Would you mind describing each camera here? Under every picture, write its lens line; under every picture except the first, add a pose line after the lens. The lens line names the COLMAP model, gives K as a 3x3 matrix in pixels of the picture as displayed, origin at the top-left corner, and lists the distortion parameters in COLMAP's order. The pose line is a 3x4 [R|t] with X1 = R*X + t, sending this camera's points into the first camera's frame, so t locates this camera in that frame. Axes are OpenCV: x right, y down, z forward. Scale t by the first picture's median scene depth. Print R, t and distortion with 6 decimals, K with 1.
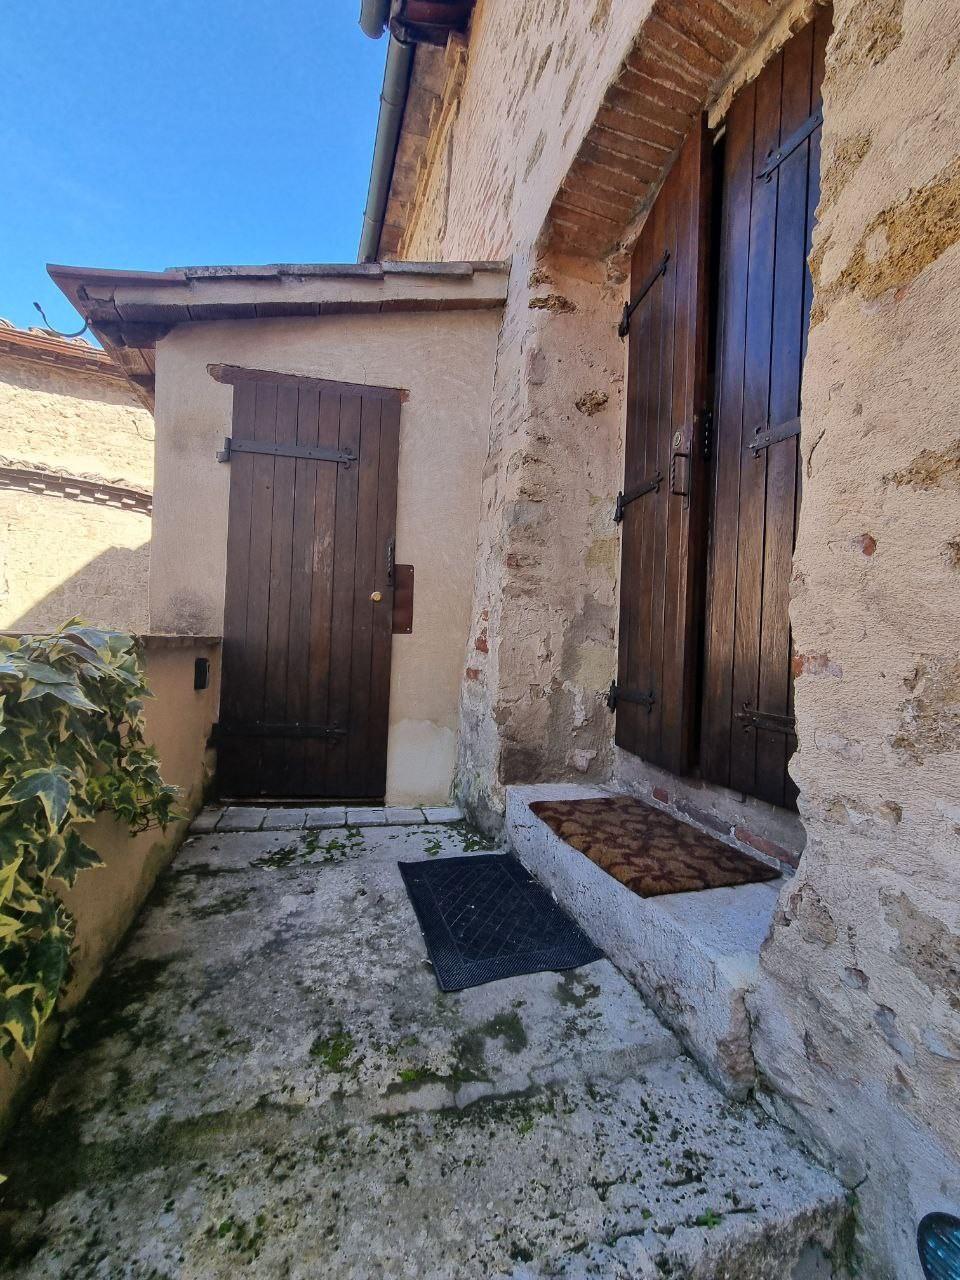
lens RADIAL K [[525.3, 0, 480.0], [0, 525.3, 640.0], [0, 0, 1]] dist [0.000242, 0.000101]
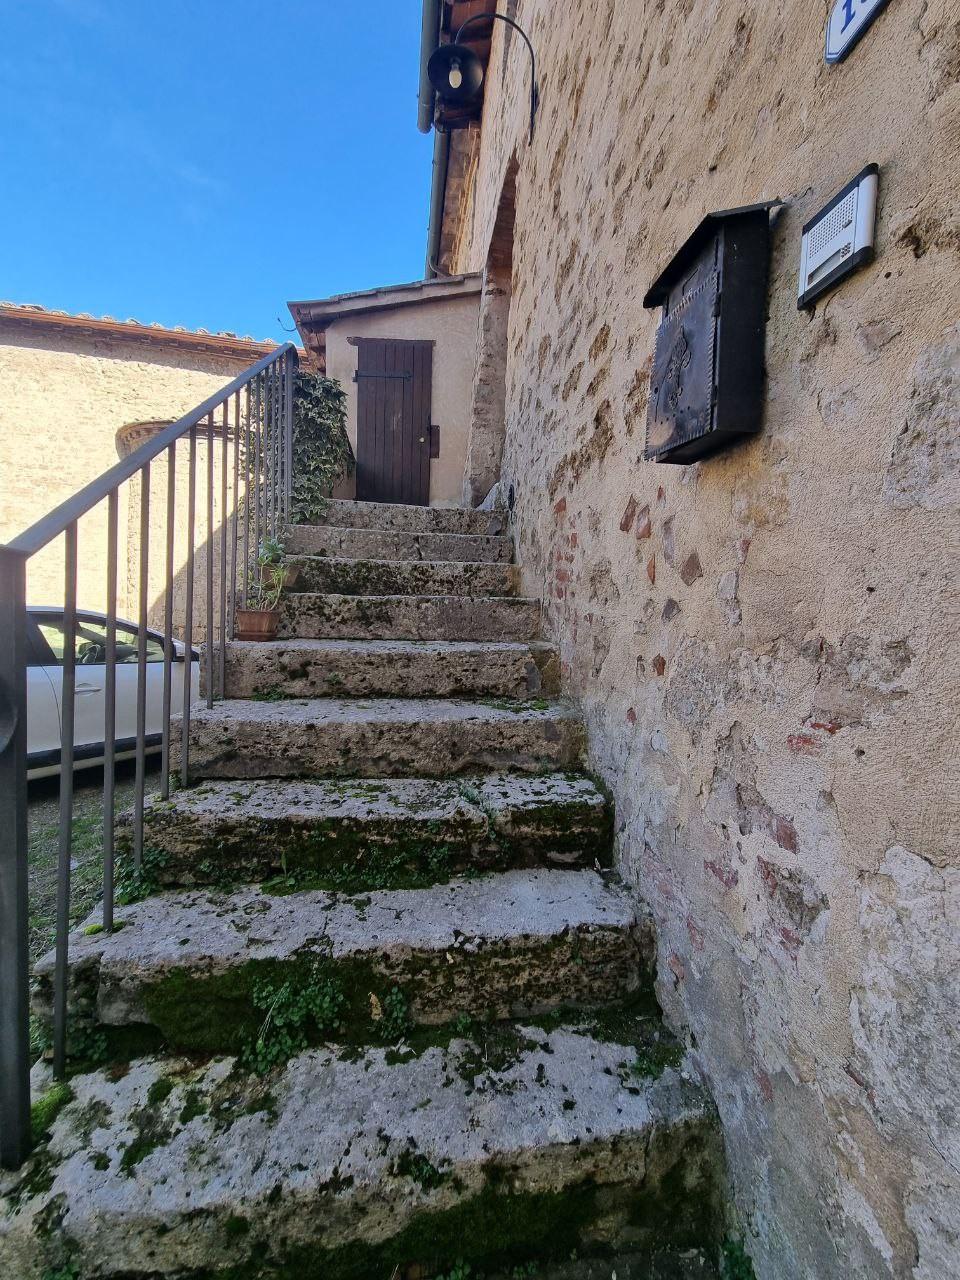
lens RADIAL K [[525.3, 0, 480.0], [0, 525.3, 640.0], [0, 0, 1]] dist [0.000242, 0.000101]
pose [[0.983933, -0.003097, -0.178510, 0.412601], [0.011987, 0.998739, 0.048747, 0.624802], [0.178134, -0.050103, 0.982730, -1.101585]]
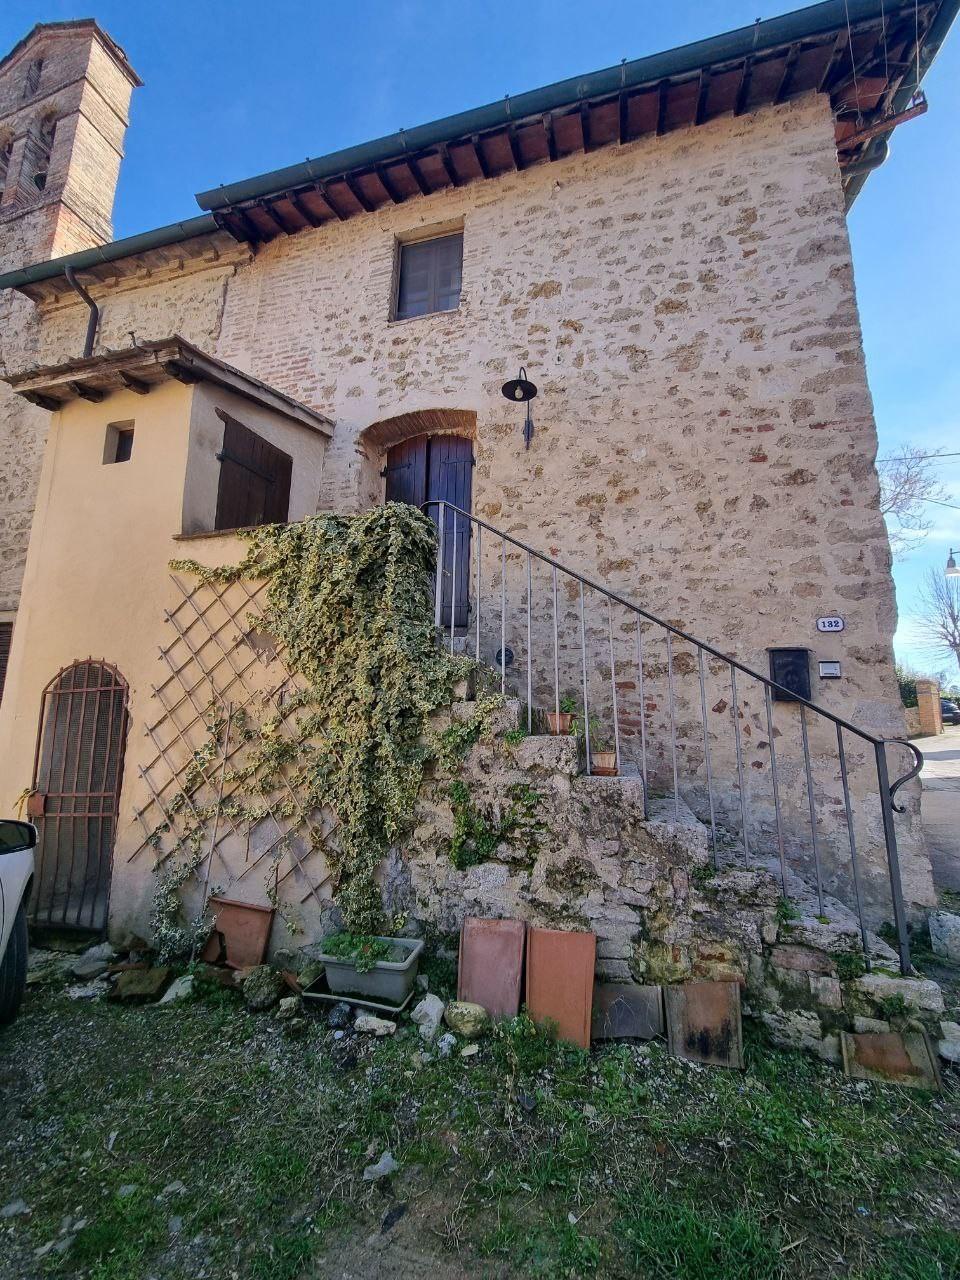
lens RADIAL K [[525.3, 0, 480.0], [0, 525.3, 640.0], [0, 0, 1]] dist [0.000242, 0.000101]
pose [[0.561608, 0.108929, 0.820202, -1.366550], [-0.004488, 0.991683, -0.128629, 0.511666], [-0.827392, 0.068558, 0.557425, -0.734247]]
